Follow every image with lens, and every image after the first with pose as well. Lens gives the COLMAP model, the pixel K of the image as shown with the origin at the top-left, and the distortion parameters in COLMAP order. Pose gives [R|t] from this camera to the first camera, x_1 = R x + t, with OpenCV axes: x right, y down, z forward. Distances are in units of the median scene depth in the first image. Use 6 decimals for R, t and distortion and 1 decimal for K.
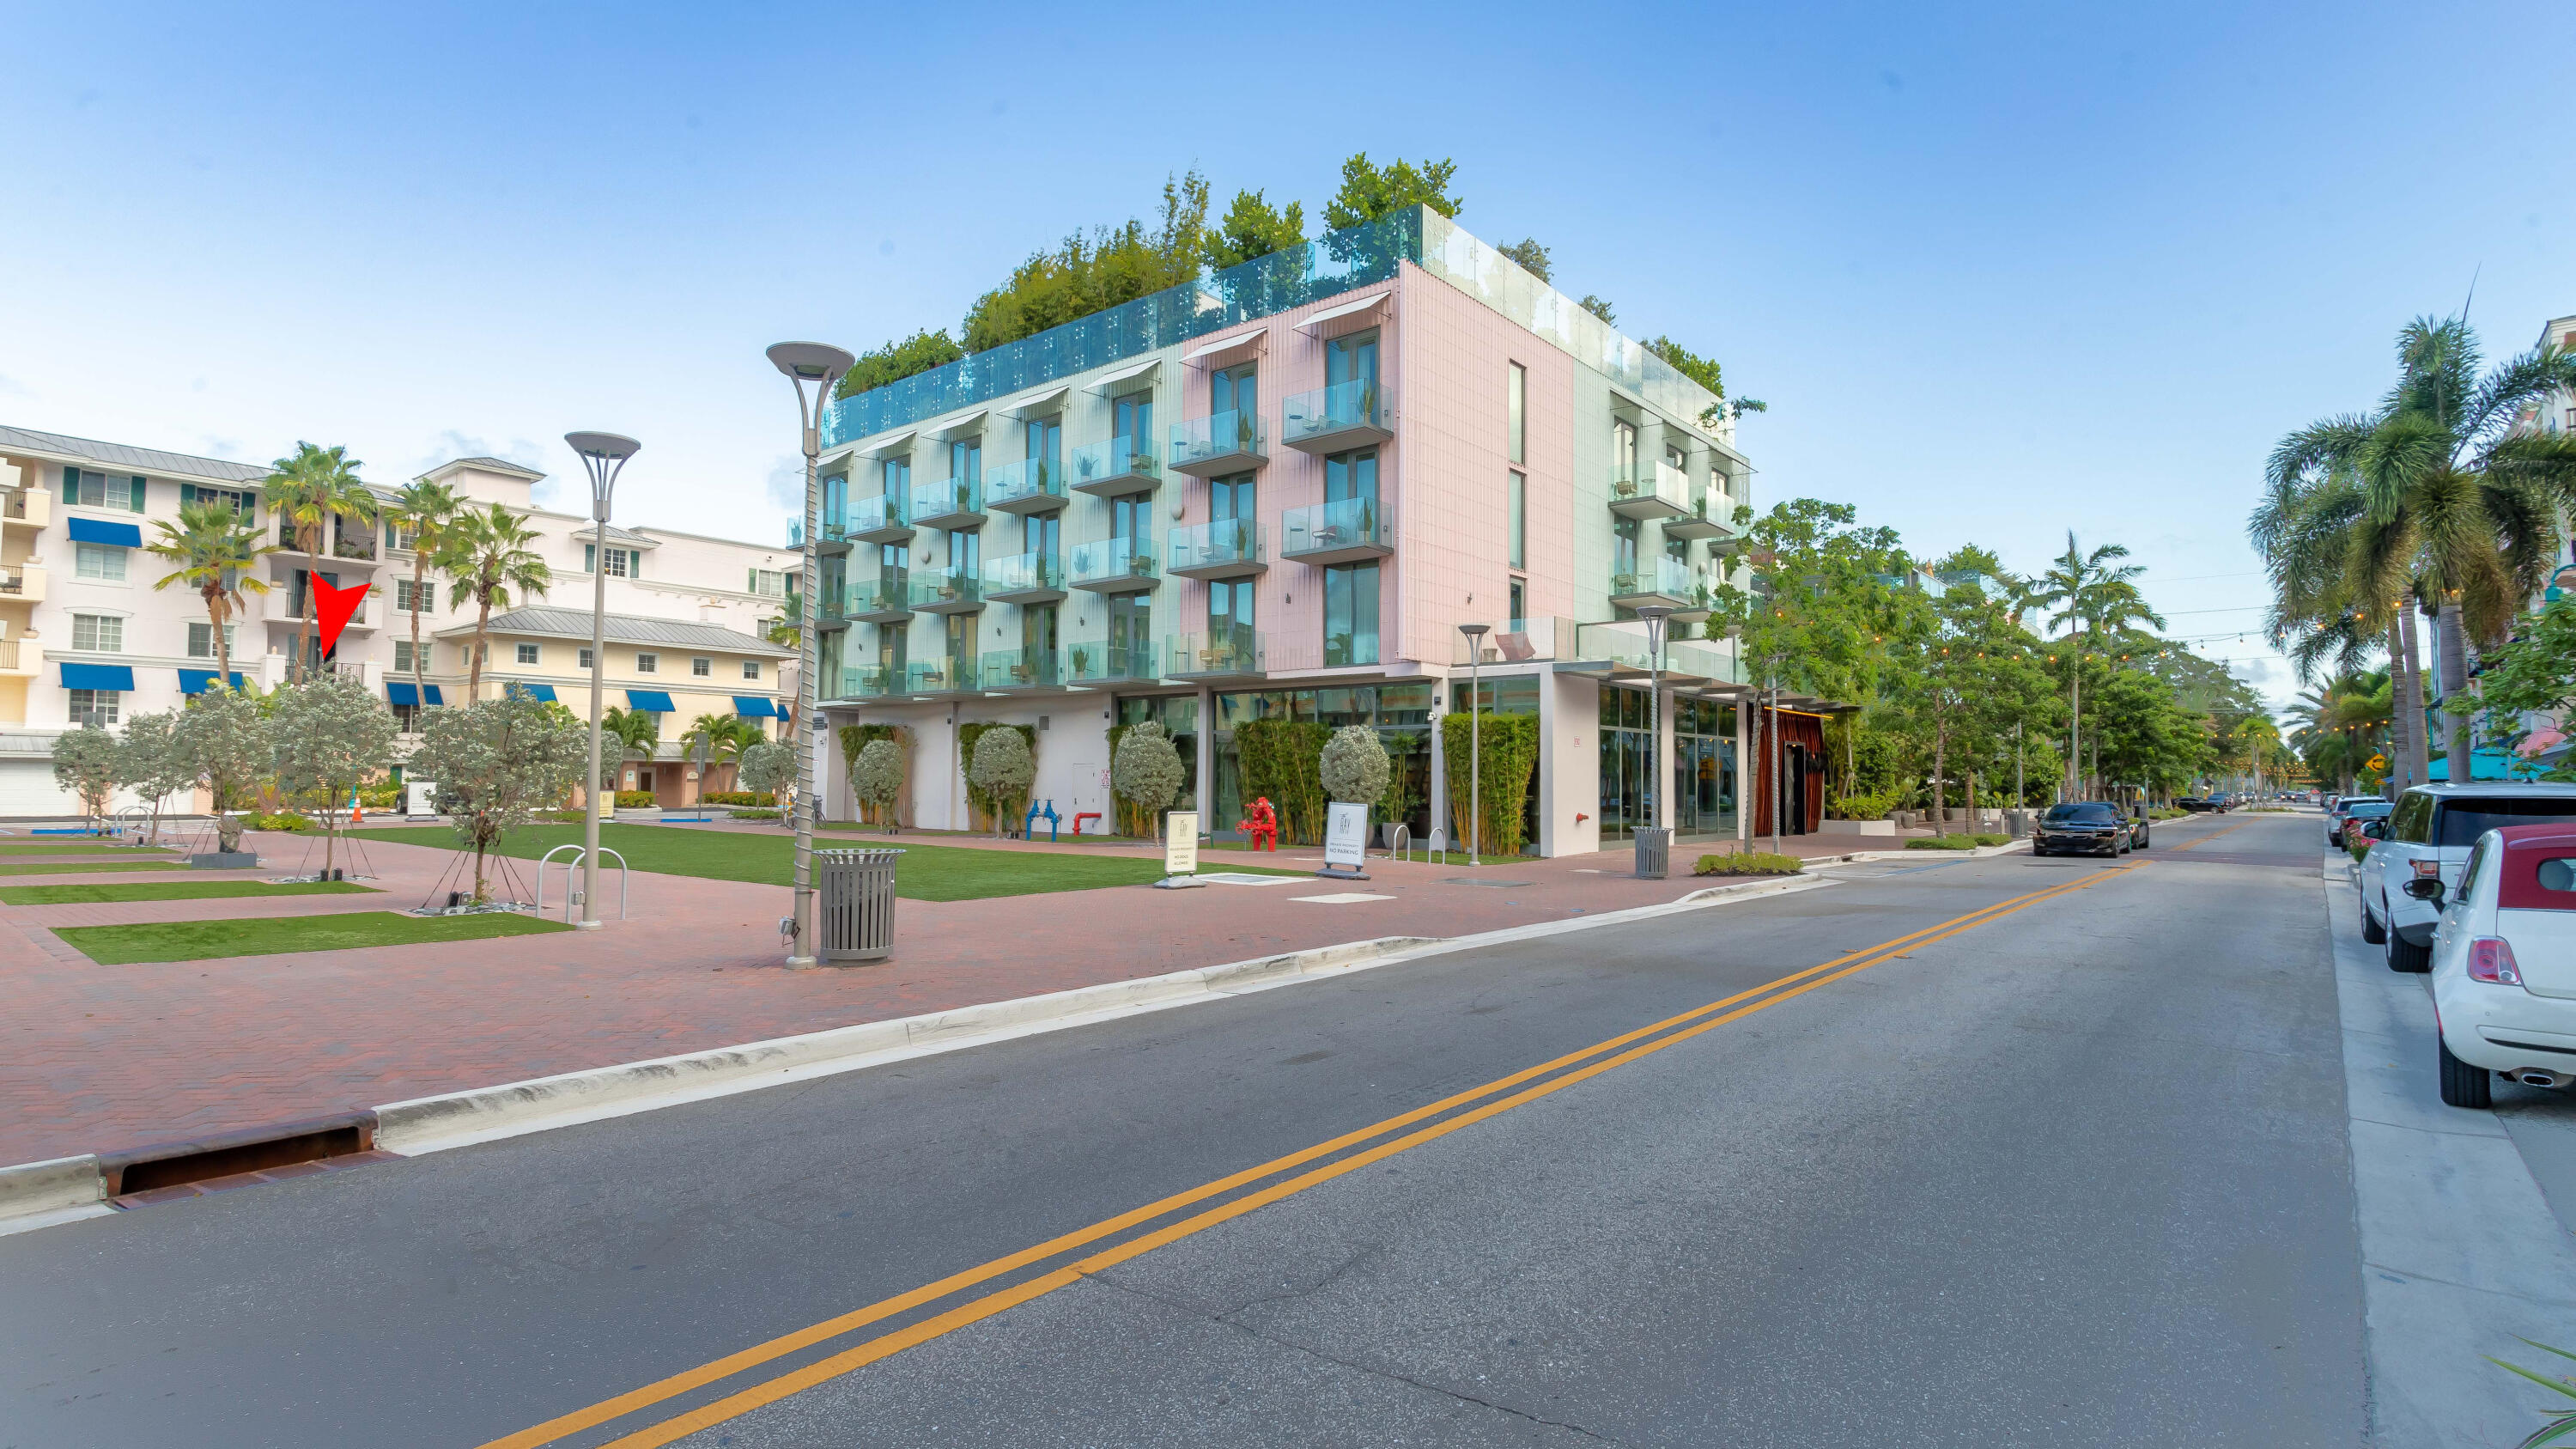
lens RADIAL K [[1270.8, 0, 1288.0], [0, 1270.8, 724.5], [0, 0, 1]] dist [-0.001312, -0.000500]
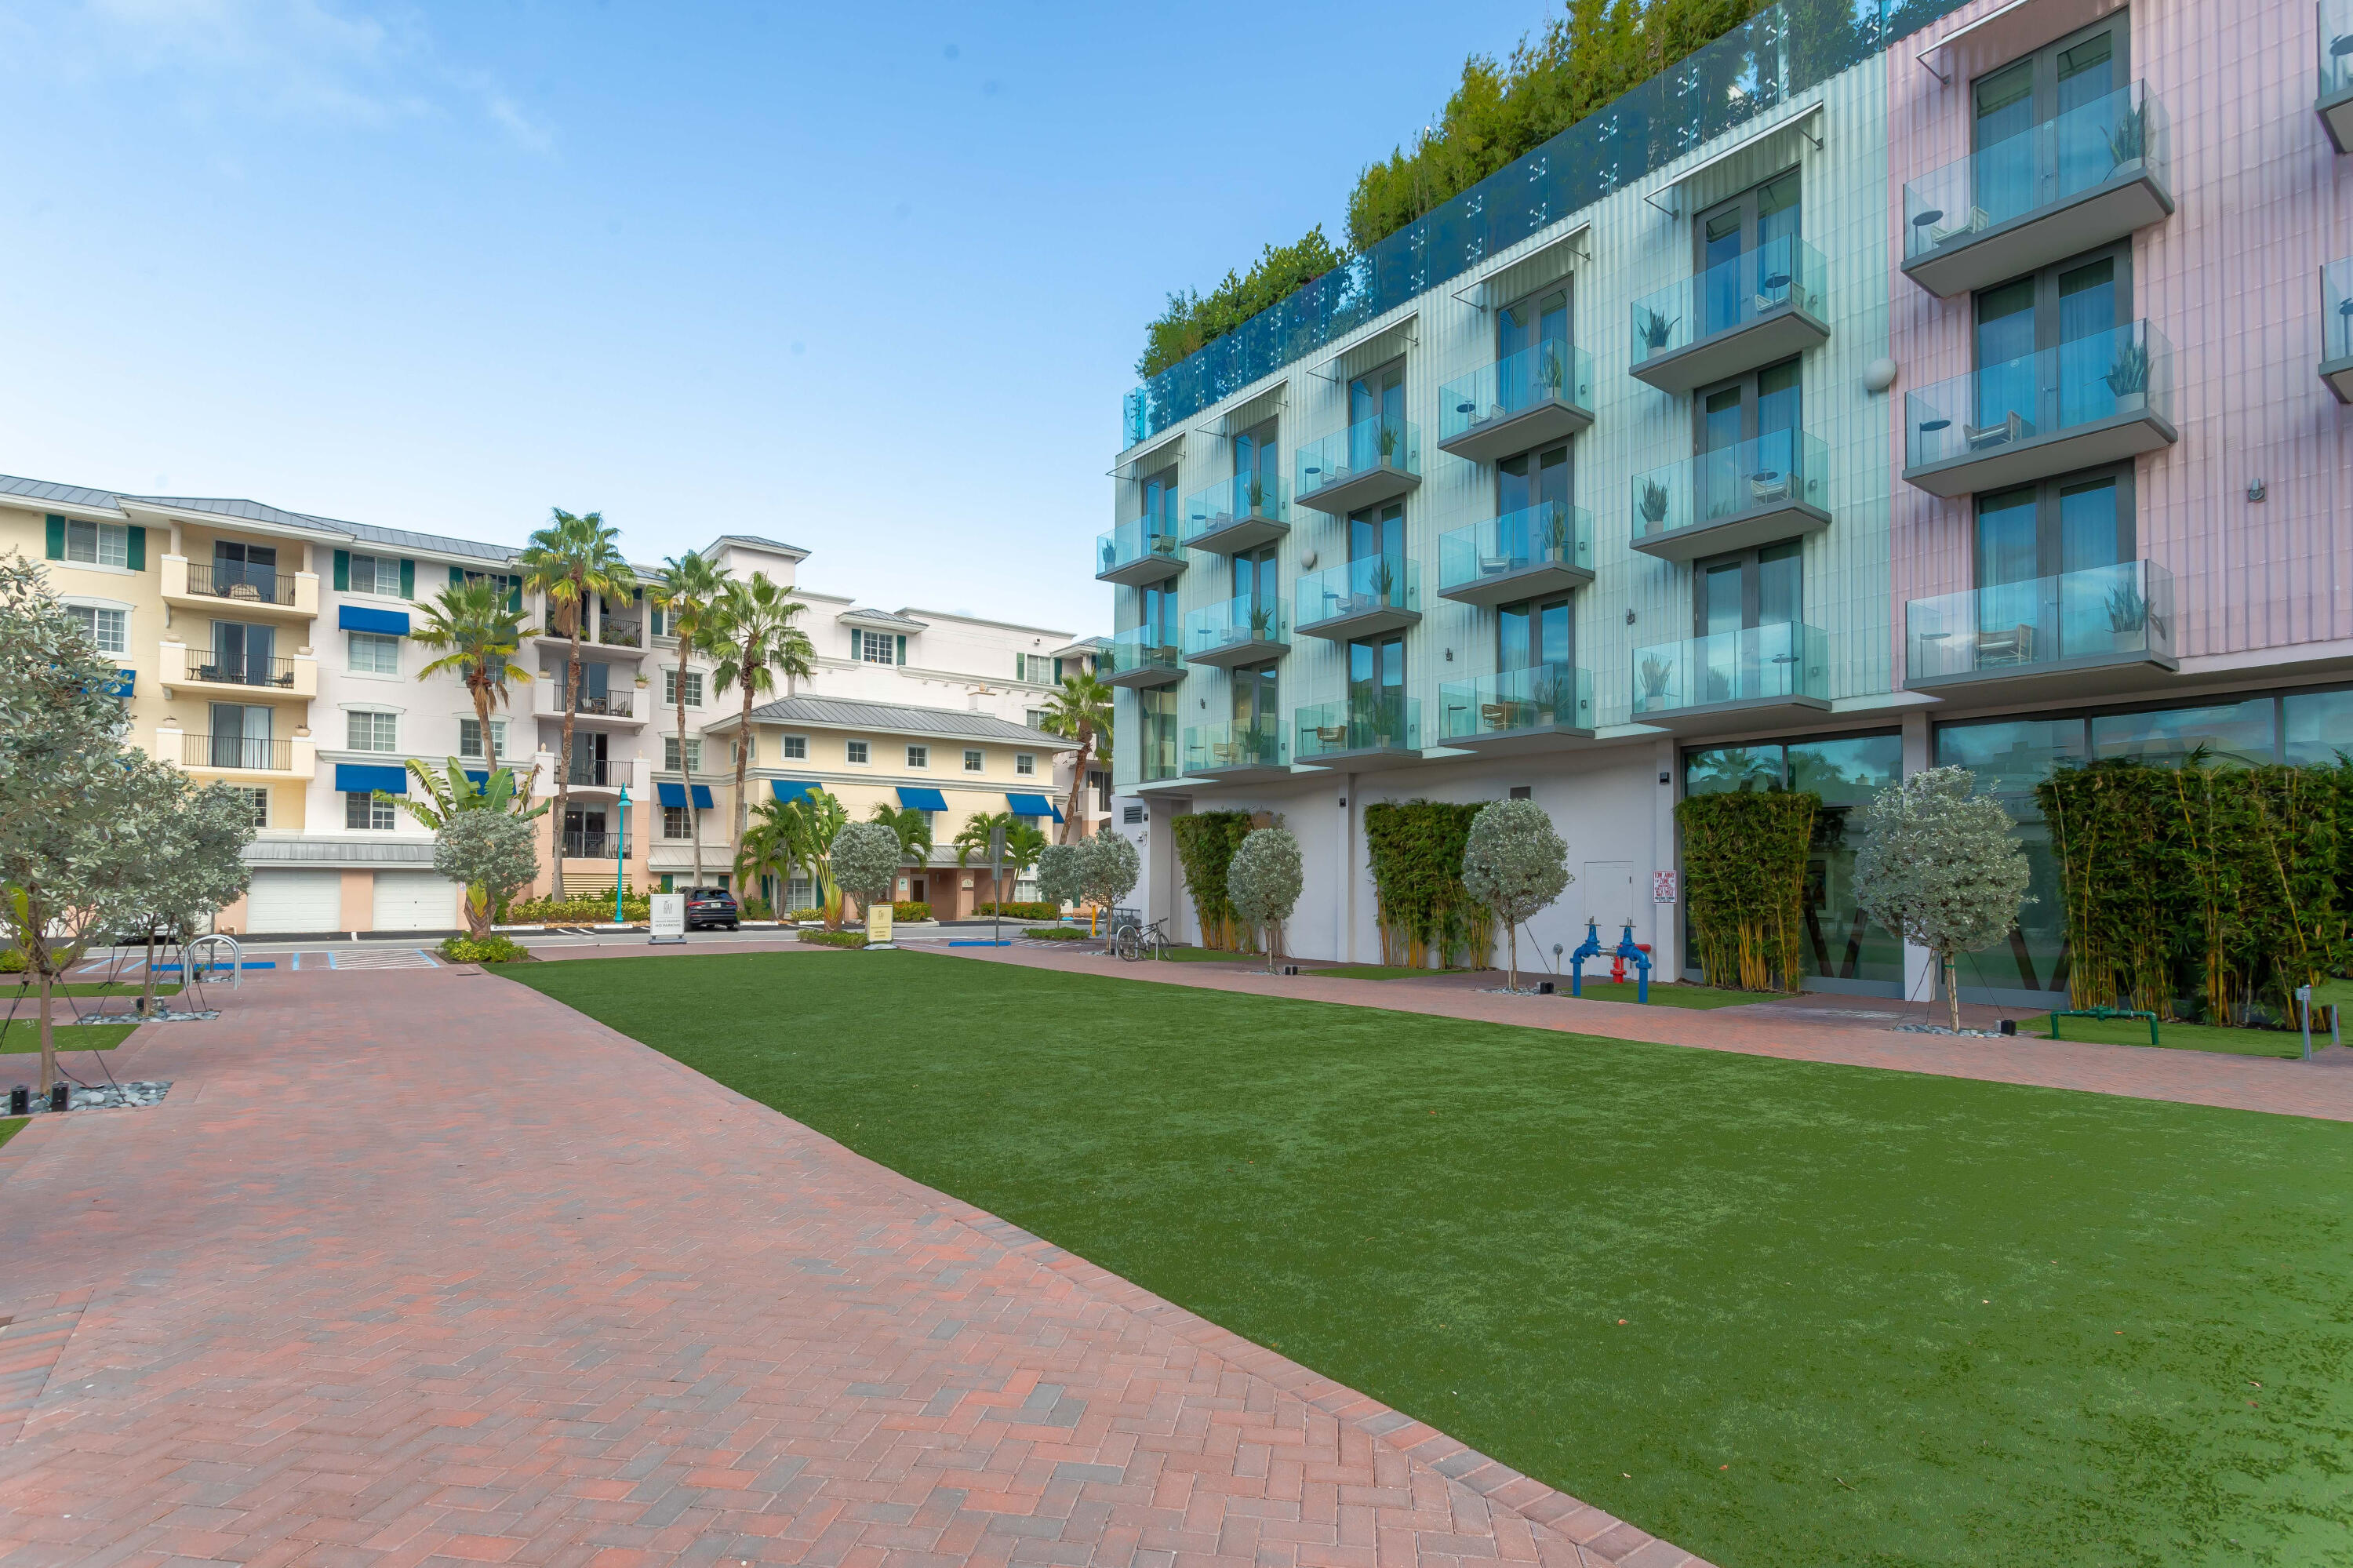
lens RADIAL K [[1145.8, 0, 1177.6], [0, 1145.8, 874.4], [0, 0, 1]] dist [-0.031884, 0.000043]
pose [[0.972742, -0.006157, -0.231808, -0.163463], [0.014330, 0.999333, 0.033590, 0.010614], [0.231446, -0.035996, 0.972181, 0.300511]]
